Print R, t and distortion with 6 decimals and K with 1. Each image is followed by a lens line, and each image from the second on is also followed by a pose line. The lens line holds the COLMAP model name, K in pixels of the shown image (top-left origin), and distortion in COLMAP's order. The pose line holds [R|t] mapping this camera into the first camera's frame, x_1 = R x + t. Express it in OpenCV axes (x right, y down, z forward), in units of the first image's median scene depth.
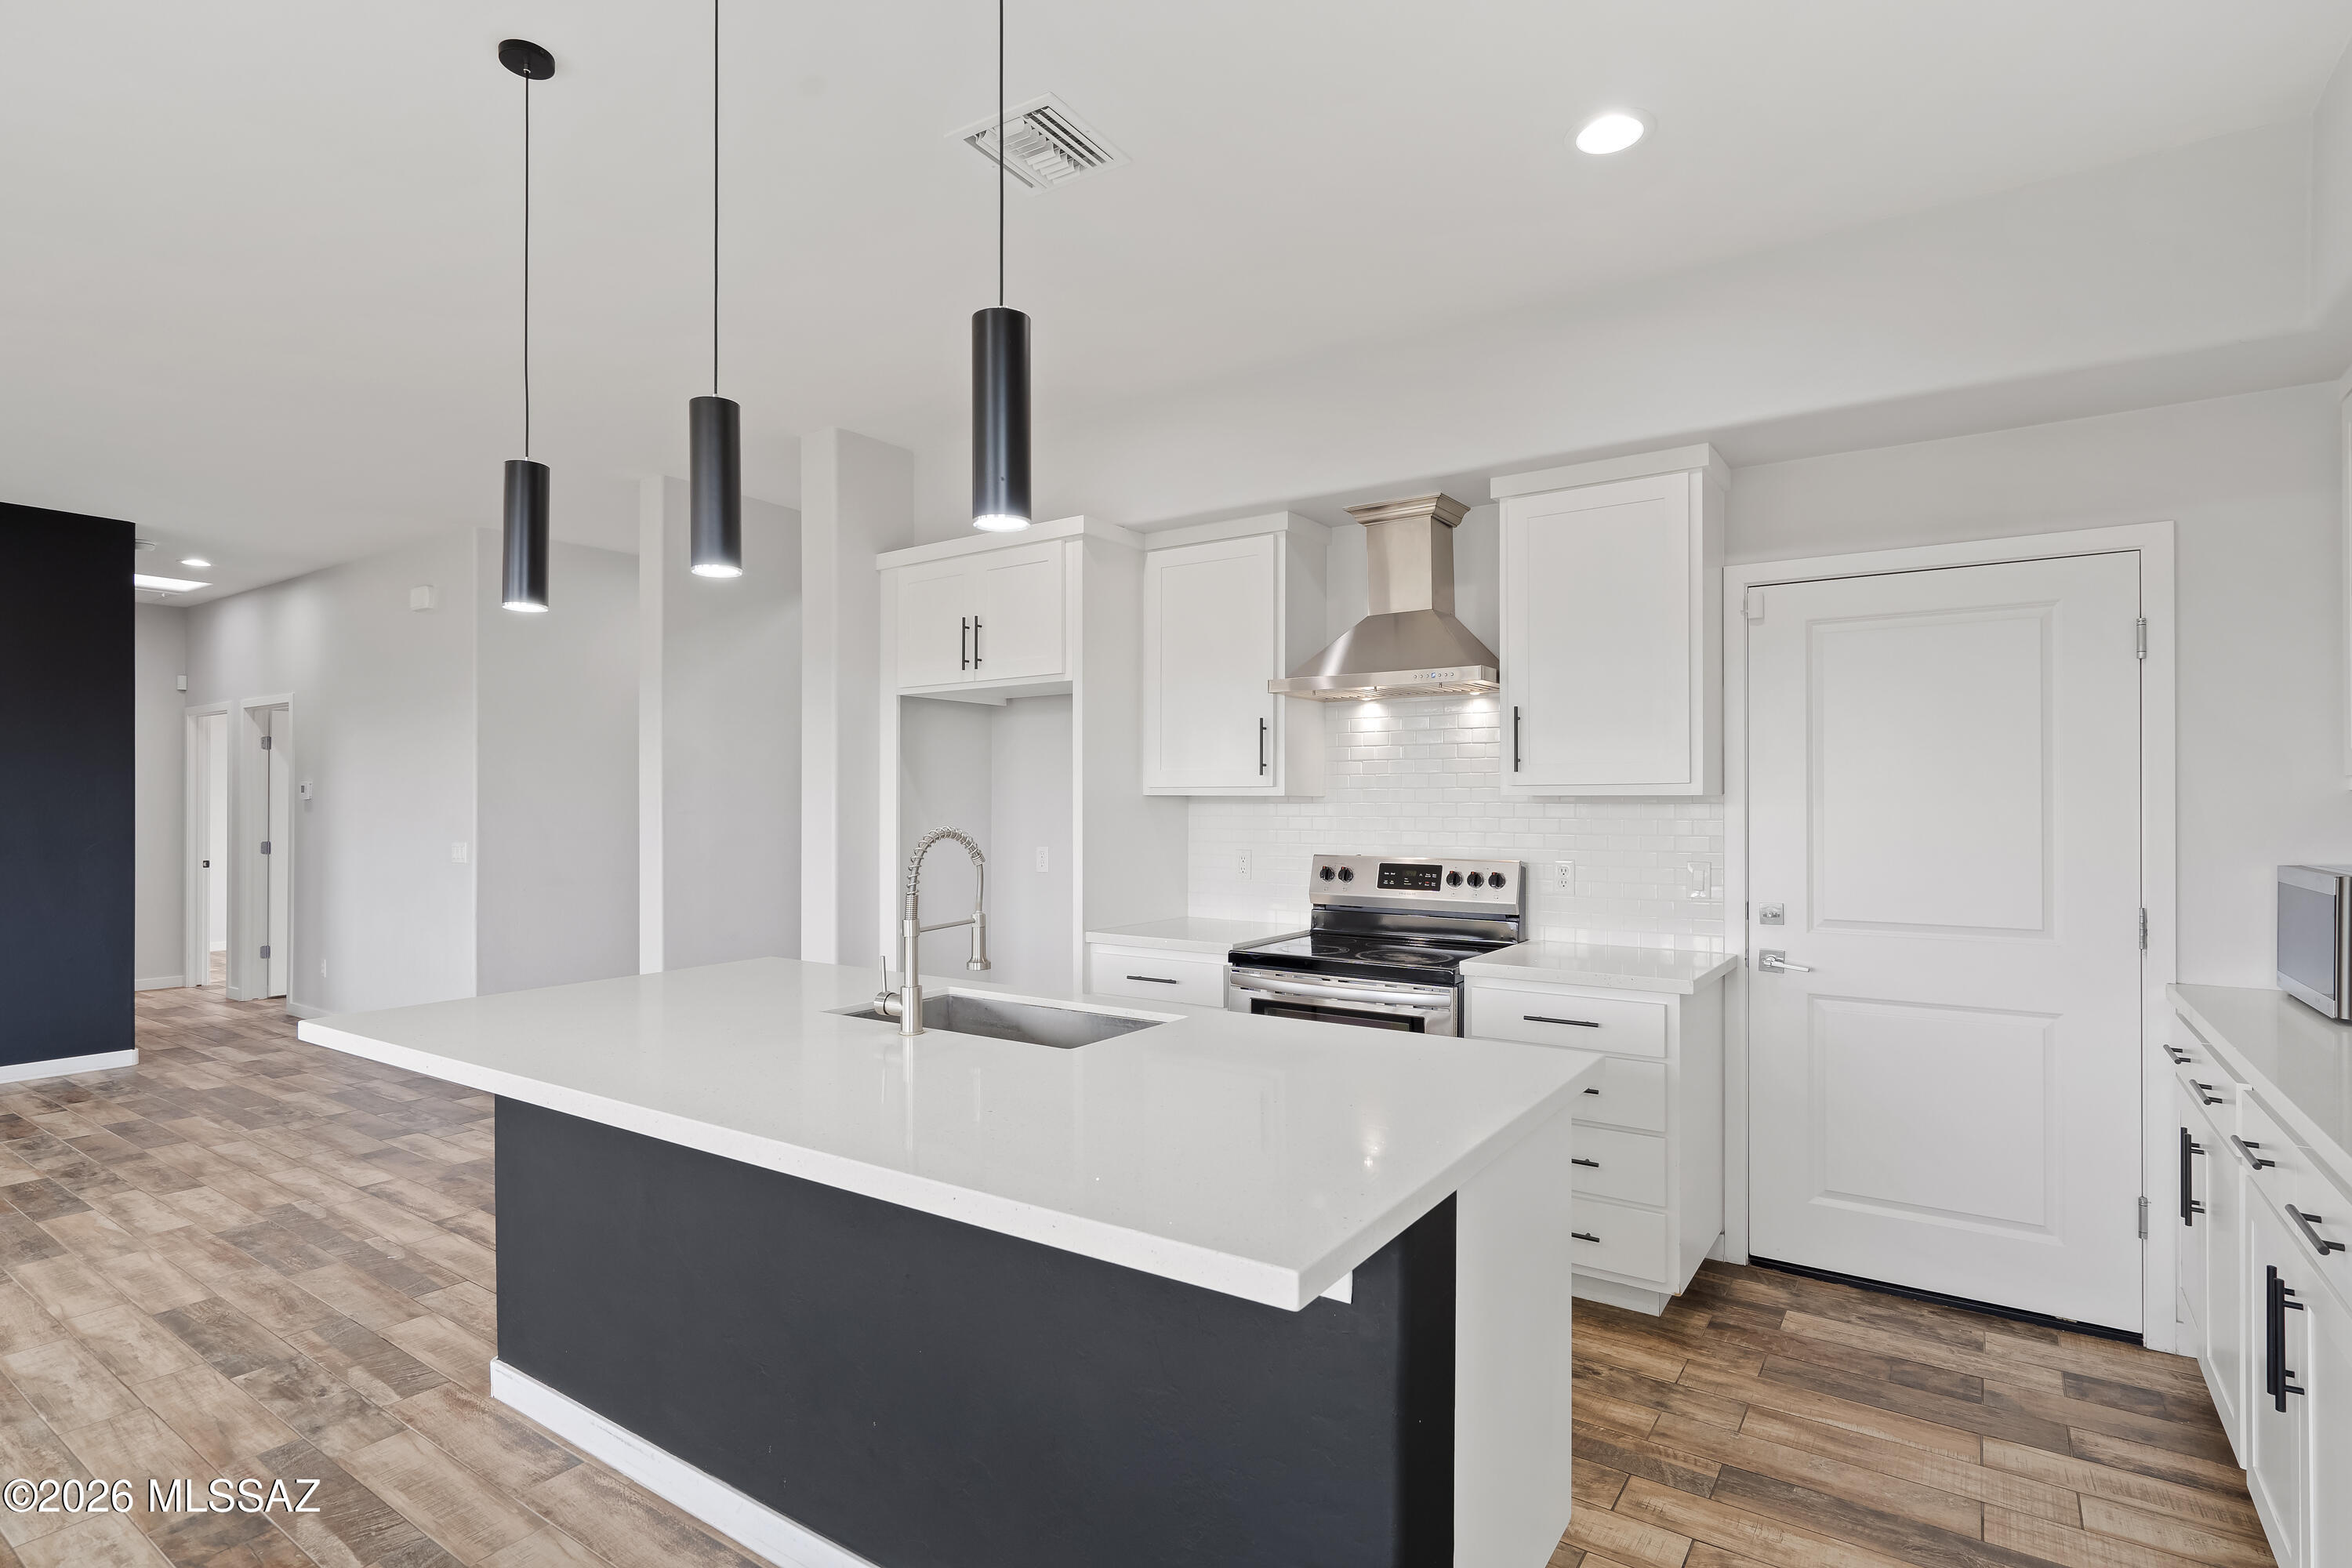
lens RADIAL K [[1172.6, 0, 1172.8], [0, 1172.6, 793.8], [0, 0, 1]] dist [-0.002288, 0.000112]
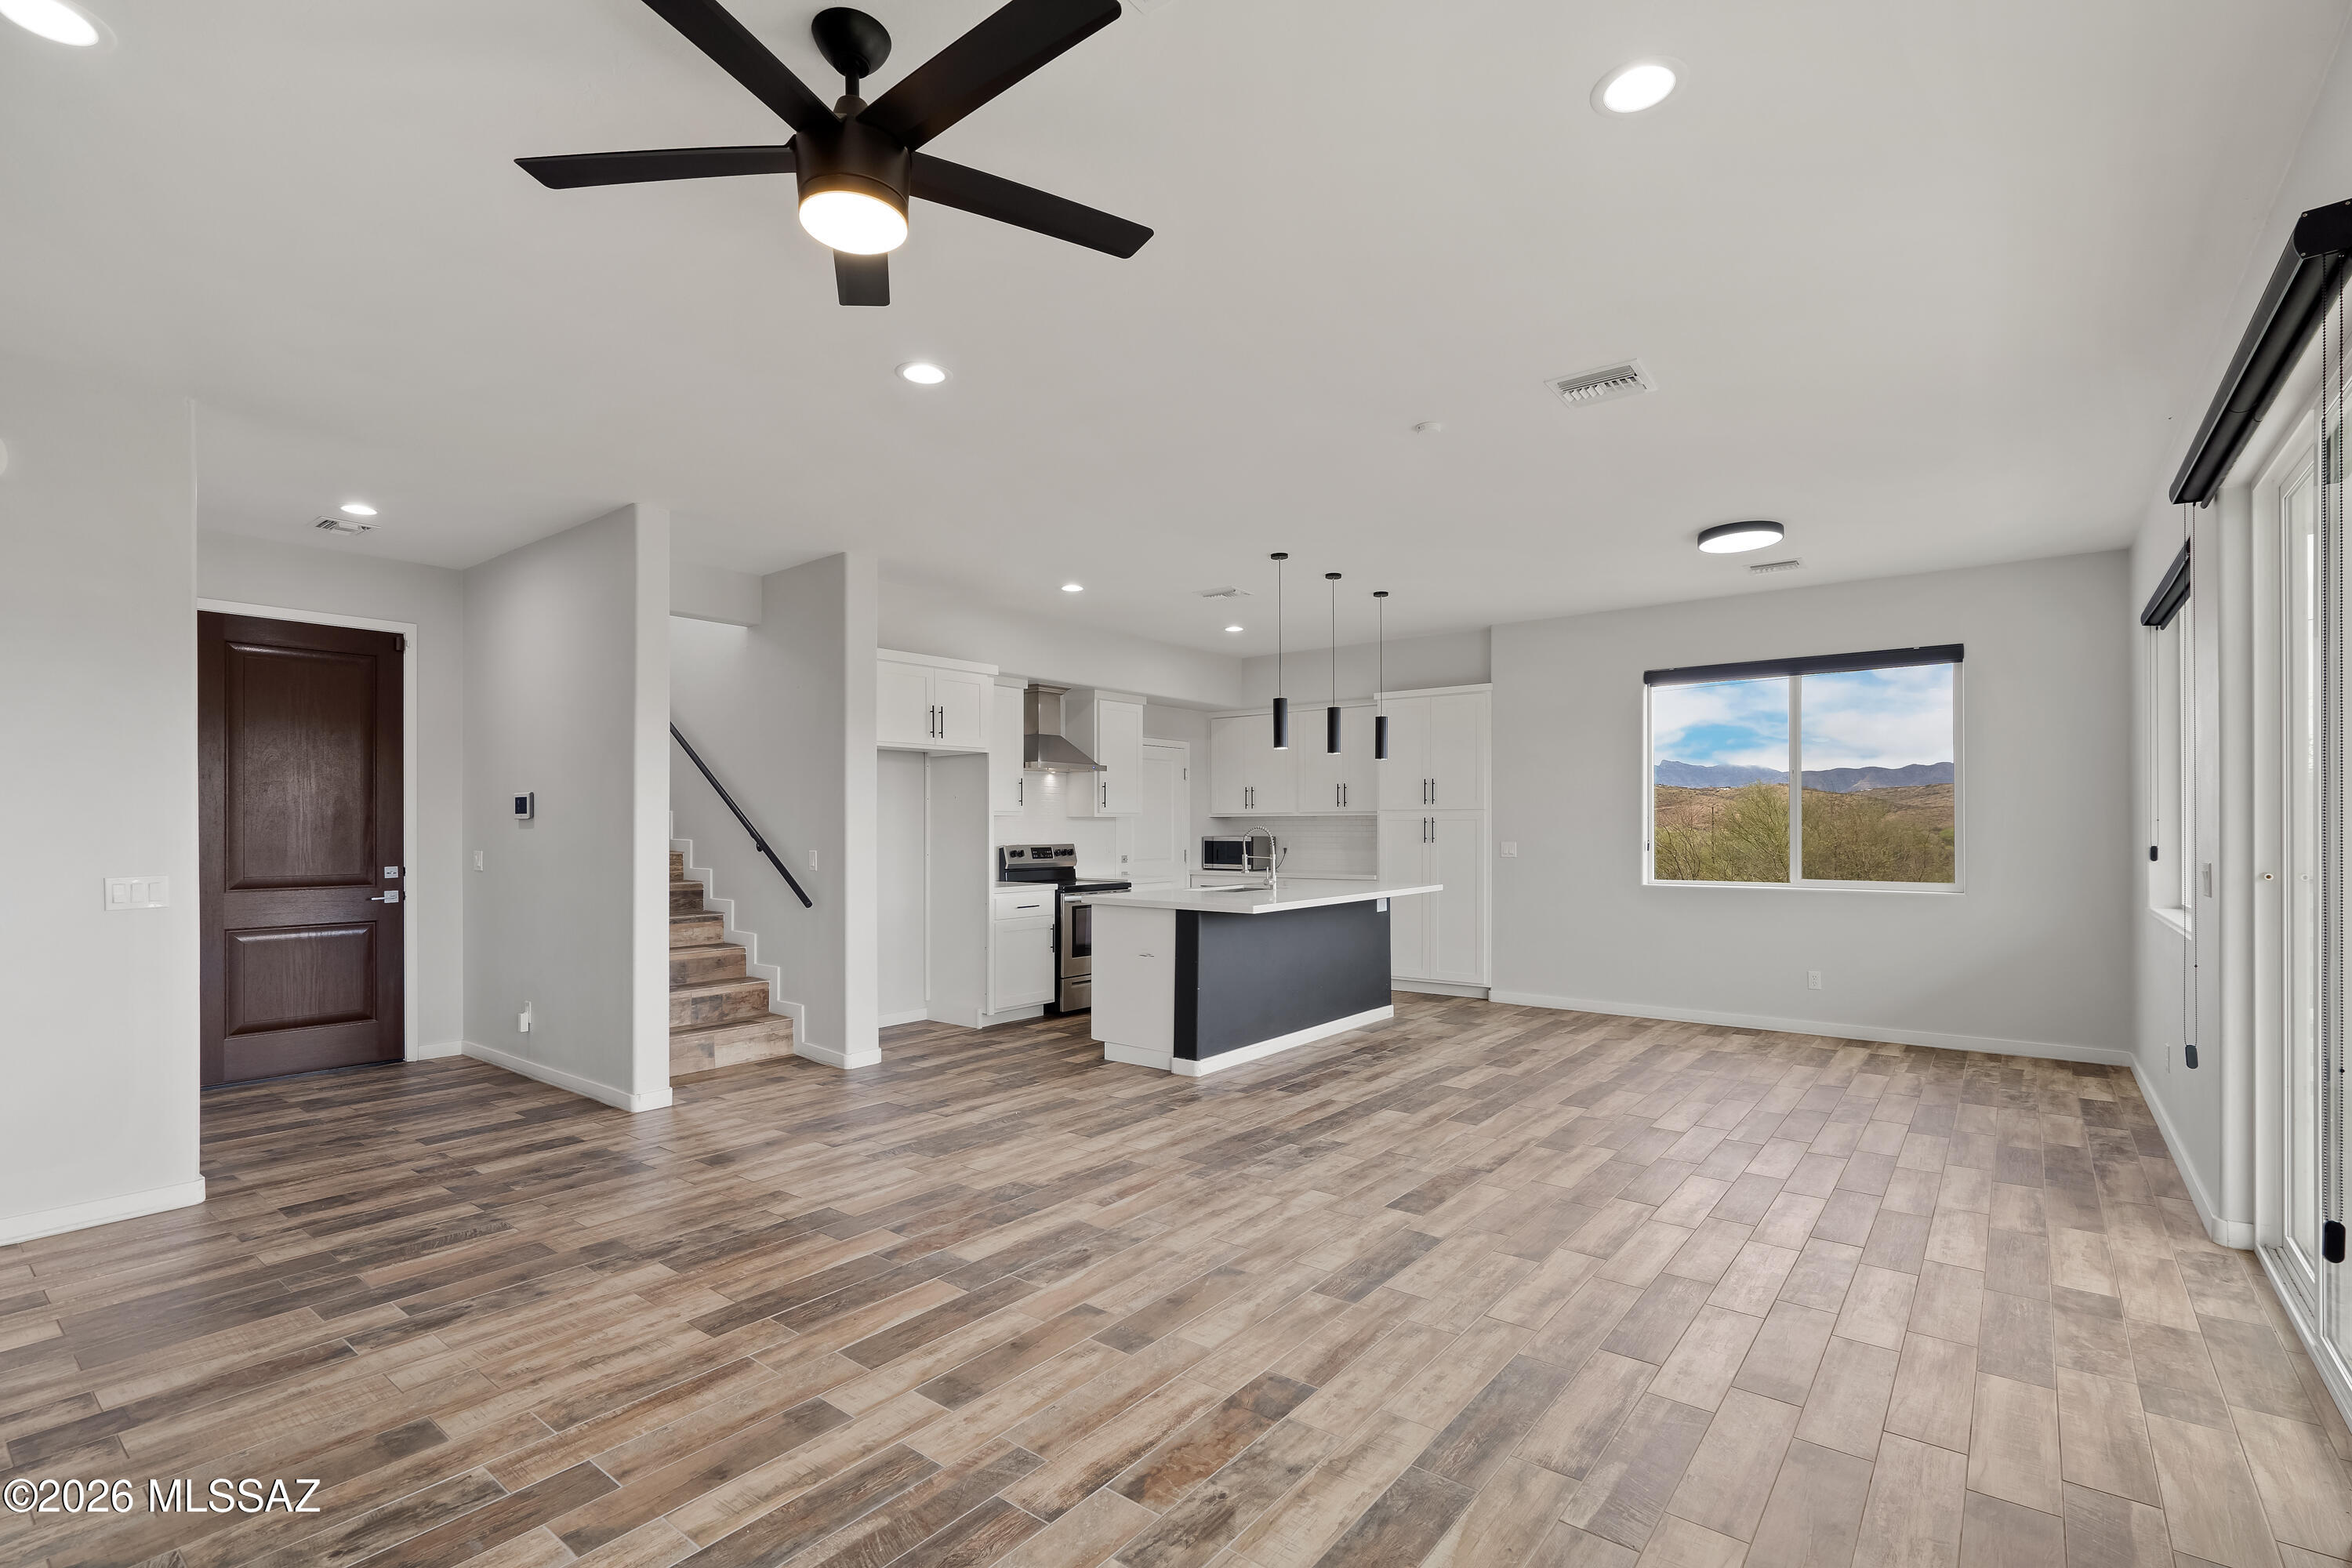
lens RADIAL K [[1079.9, 0, 1176.5], [0, 1079.9, 813.4], [0, 0, 1]] dist [-0.007866, 0.001594]
pose [[0.051784, 0.010088, 0.998607, -2.051034], [-0.006769, 0.999930, -0.009750, 0.016195], [-0.998635, -0.006254, 0.051848, 0.713226]]
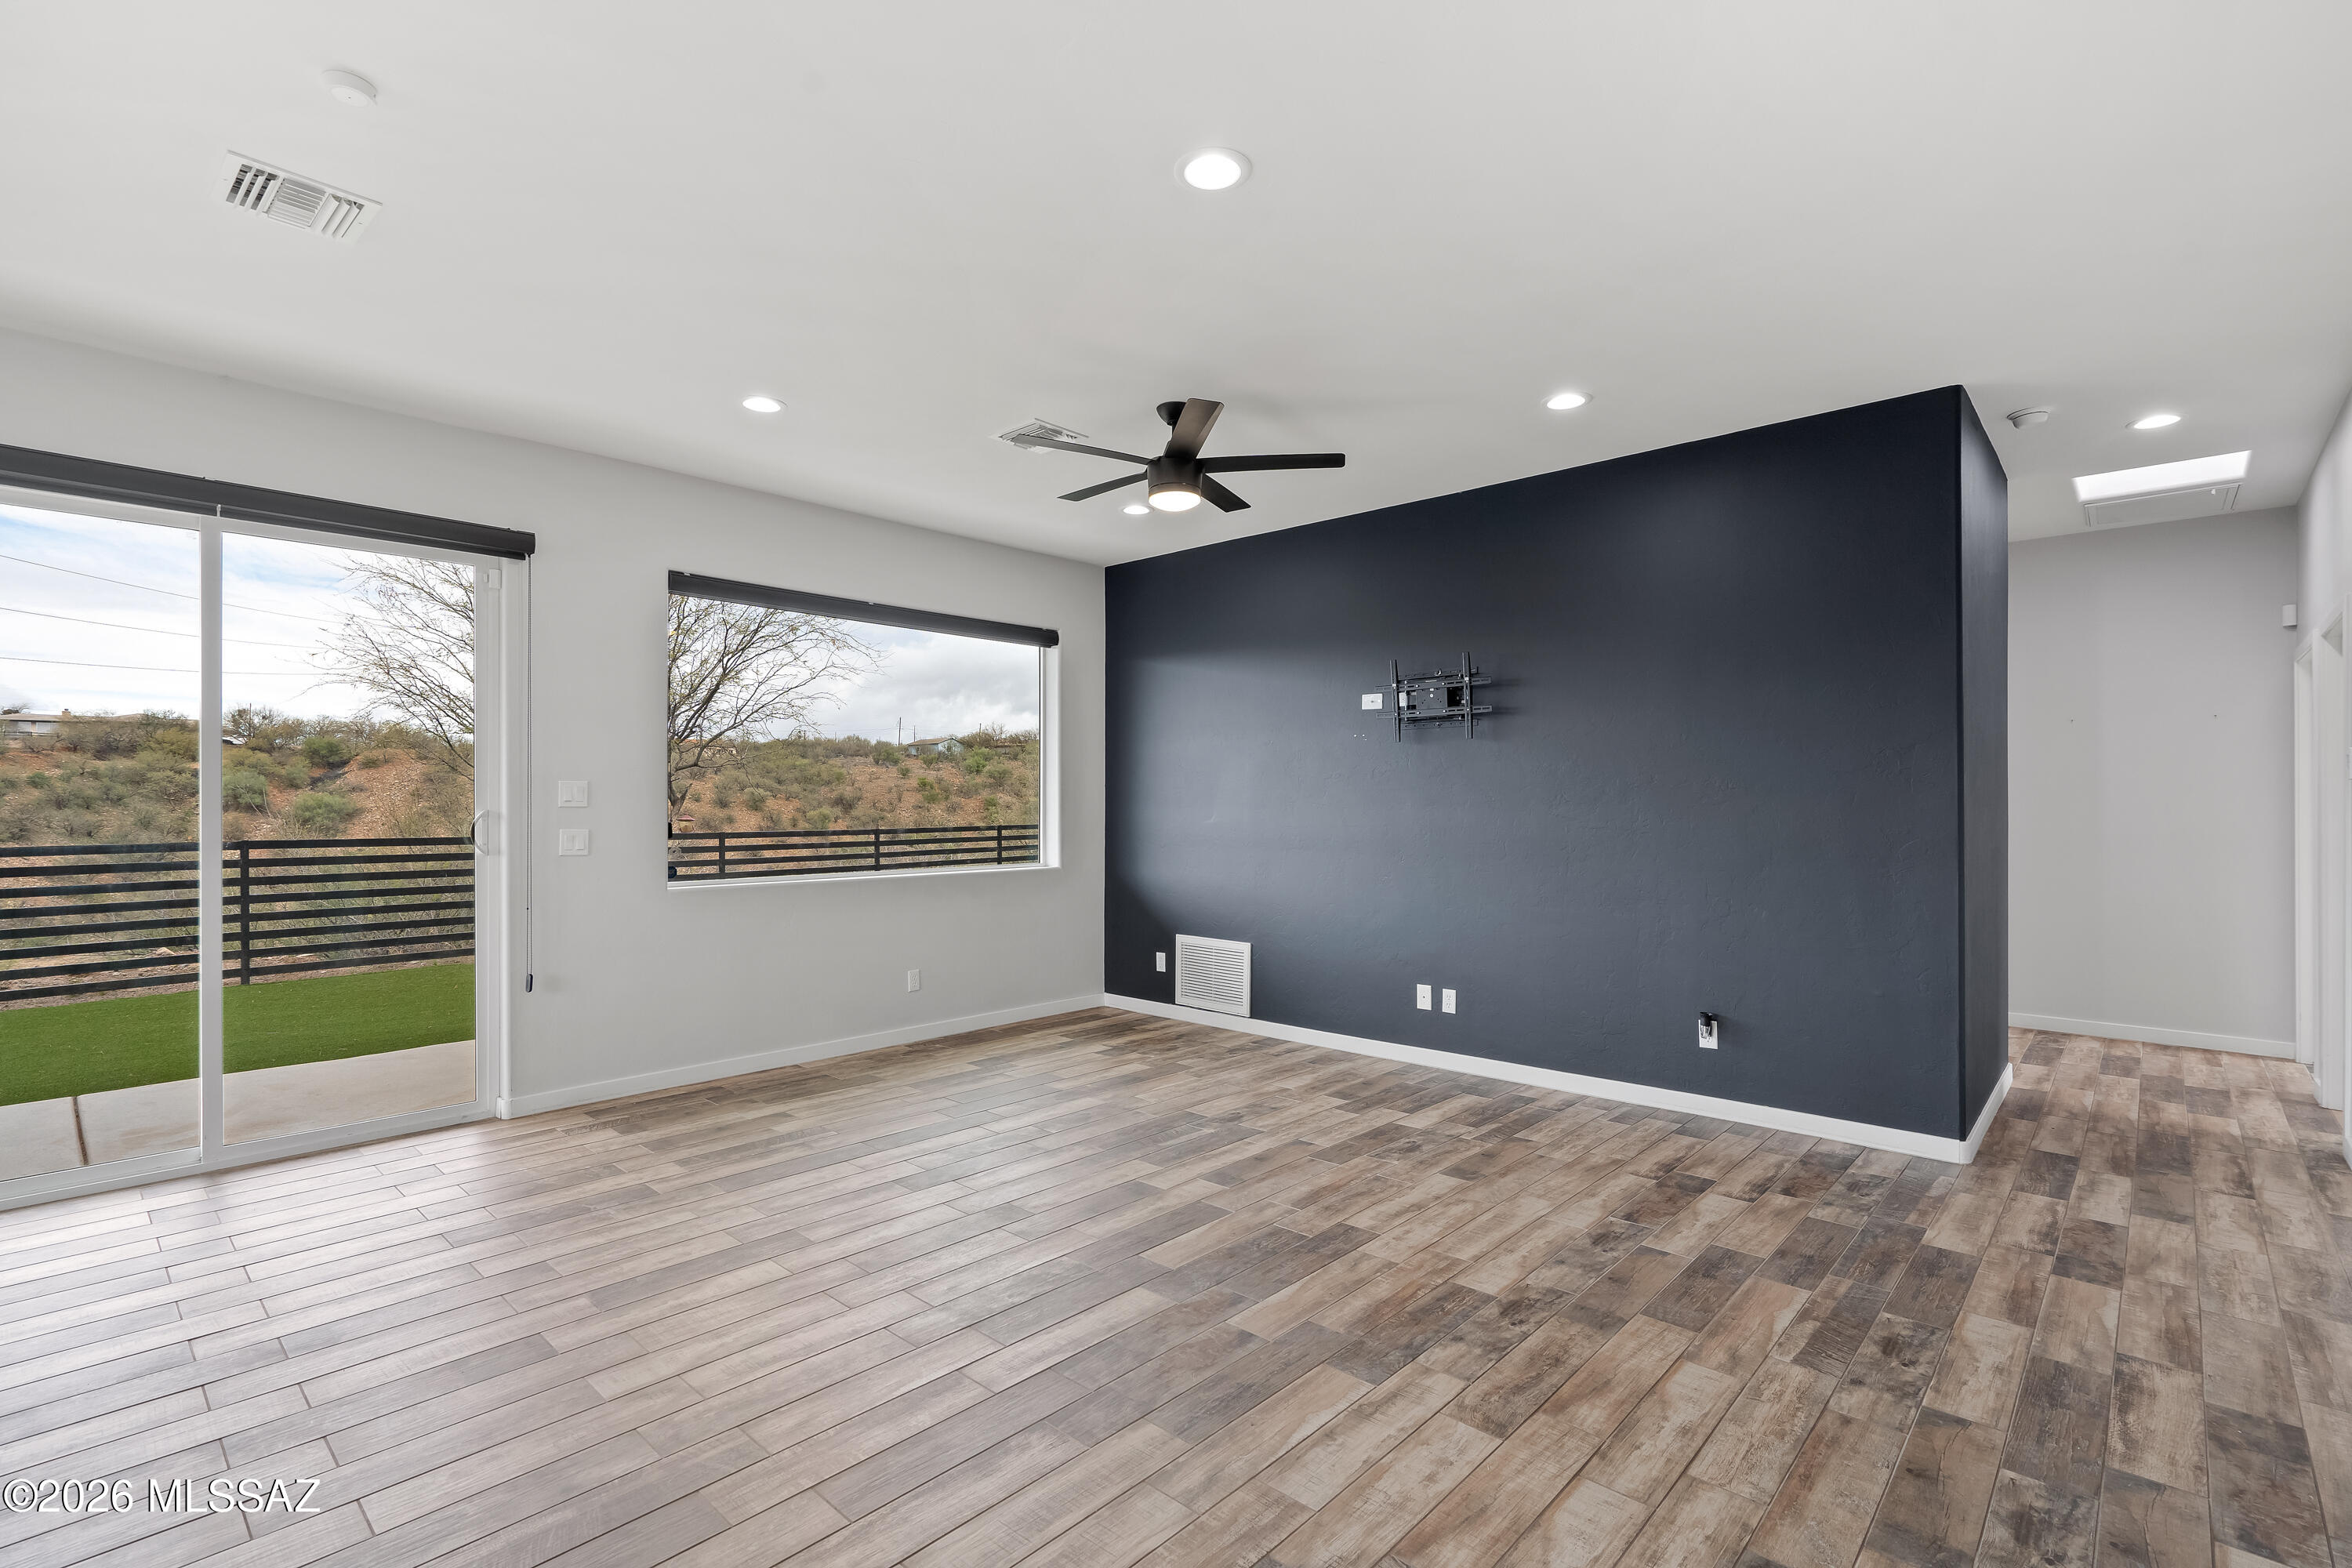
lens RADIAL K [[1079.9, 0, 1169.5], [0, 1079.9, 797.2], [0, 0, 1]] dist [-0.007866, 0.001594]
pose [[-0.140085, -0.004732, -0.990128, -0.323405], [0.010053, 0.999930, -0.006201, 0.022951], [0.990088, -0.010822, -0.140028, 1.073513]]
